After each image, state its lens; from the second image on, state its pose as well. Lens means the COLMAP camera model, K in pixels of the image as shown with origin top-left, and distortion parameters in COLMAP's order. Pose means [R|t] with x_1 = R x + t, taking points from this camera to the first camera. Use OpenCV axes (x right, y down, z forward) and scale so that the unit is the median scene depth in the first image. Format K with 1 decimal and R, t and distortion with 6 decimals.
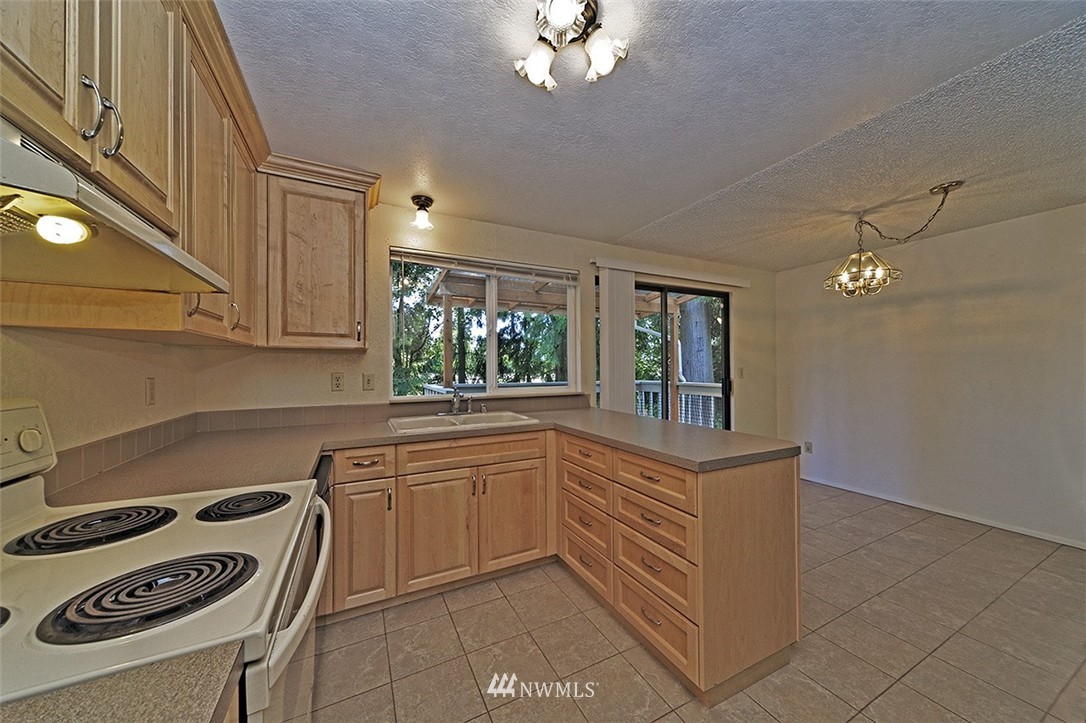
lens RADIAL K [[370.0, 0, 543.0], [0, 370.0, 361.5], [0, 0, 1]] dist [0.008781, -0.000001]
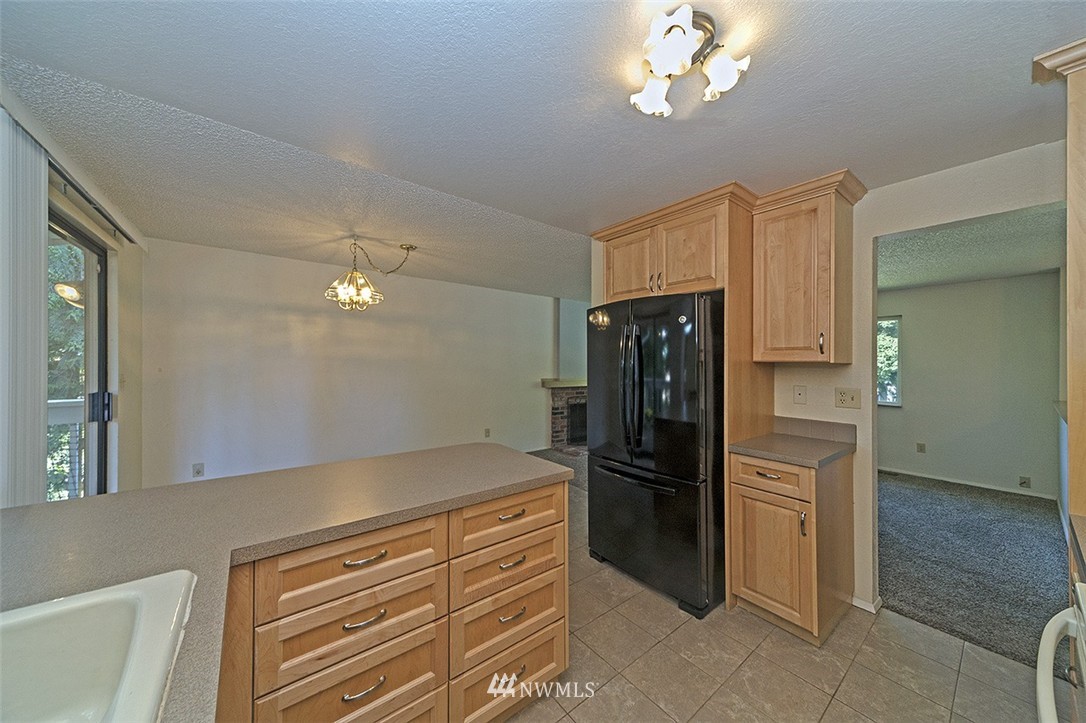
lens RADIAL K [[370.0, 0, 543.0], [0, 370.0, 361.5], [0, 0, 1]] dist [0.008781, -0.000001]
pose [[-0.195611, 0.000068, 0.980682, -0.408043], [-0.027879, 0.999595, -0.005630, -0.037657], [-0.980285, -0.028442, -0.195530, 0.764471]]
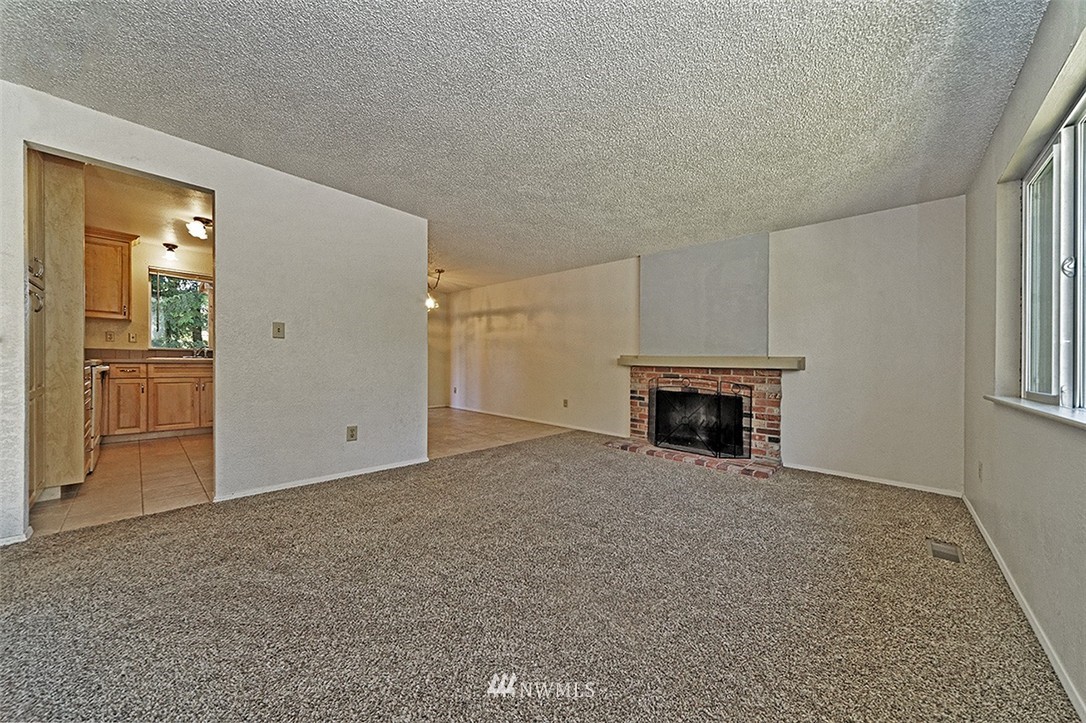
lens RADIAL K [[370.0, 0, 543.0], [0, 370.0, 361.5], [0, 0, 1]] dist [0.008781, -0.000001]
pose [[0.931760, 0.025324, 0.362190, 0.832588], [-0.033380, 0.999315, 0.016000, 0.081892], [-0.361537, -0.026998, 0.931967, -1.611719]]
